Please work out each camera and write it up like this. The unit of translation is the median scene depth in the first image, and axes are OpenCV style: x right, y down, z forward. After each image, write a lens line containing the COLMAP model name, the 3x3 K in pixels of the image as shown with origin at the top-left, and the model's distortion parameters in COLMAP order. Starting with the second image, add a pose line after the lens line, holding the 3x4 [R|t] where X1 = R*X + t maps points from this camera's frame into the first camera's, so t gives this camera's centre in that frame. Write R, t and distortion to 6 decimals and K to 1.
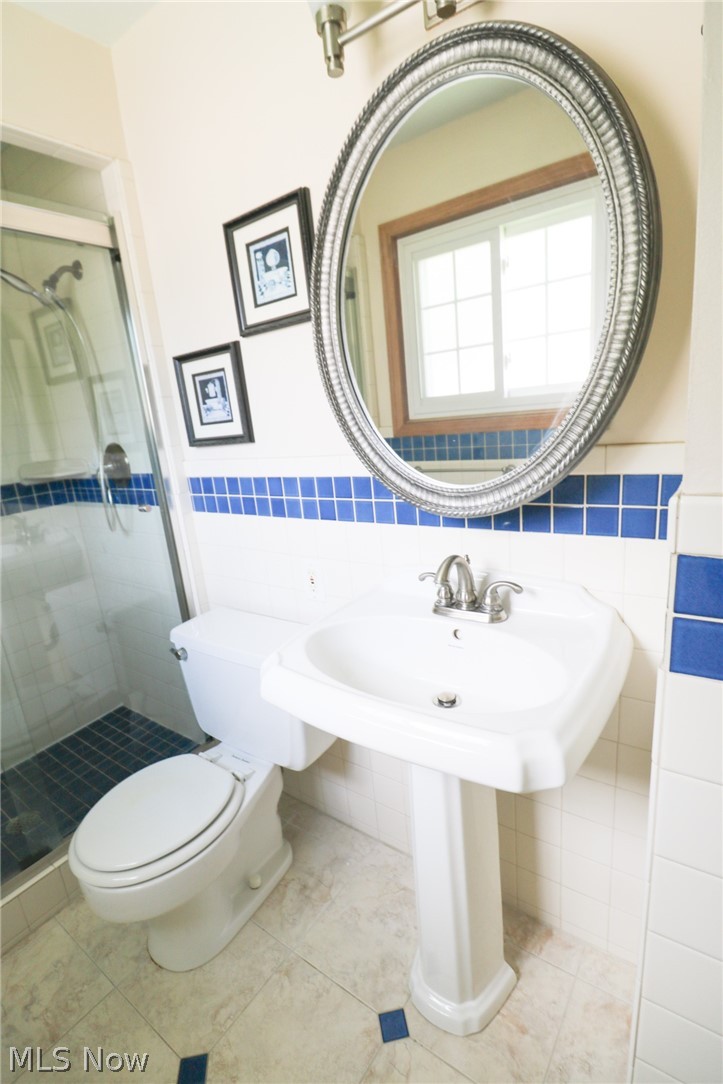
lens RADIAL K [[501.6, 0, 357.8], [0, 501.6, 541.6], [0, 0, 1]] dist [-0.013058, -0.005257]
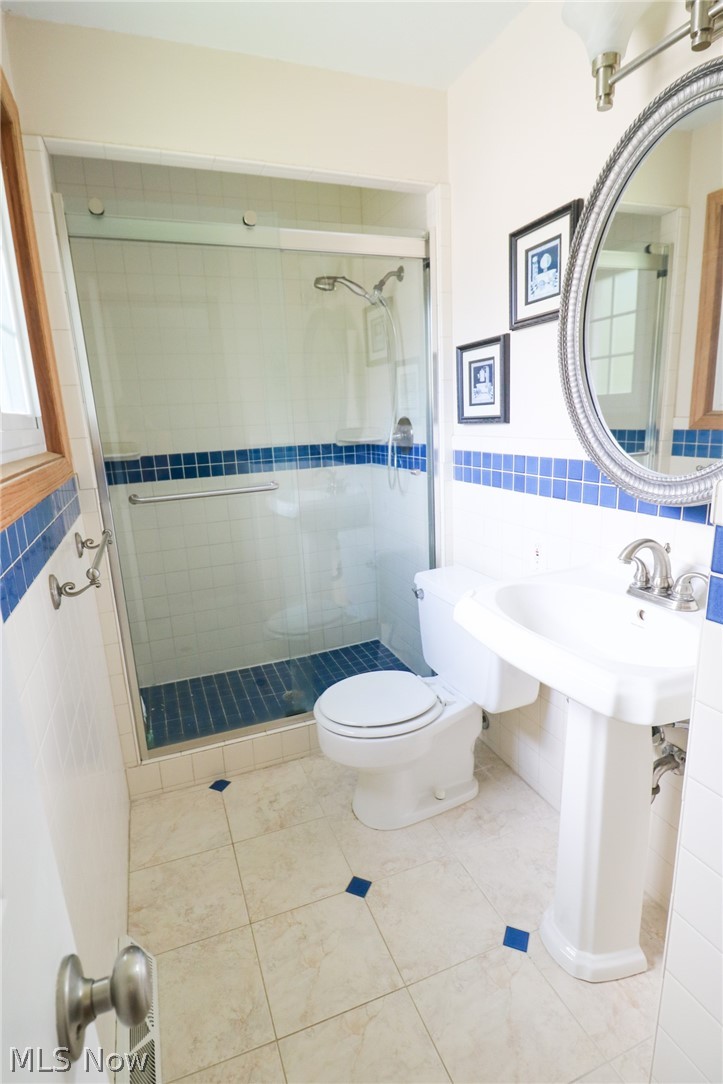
lens RADIAL K [[556.0, 0, 361.4], [0, 556.0, 541.6], [0, 0, 1]] dist [-0.022282, -0.004963]
pose [[0.840319, 0.171171, -0.514358, 0.208922], [-0.163921, 0.984655, 0.059877, 0.045719], [0.516715, 0.033999, 0.855482, -0.238429]]
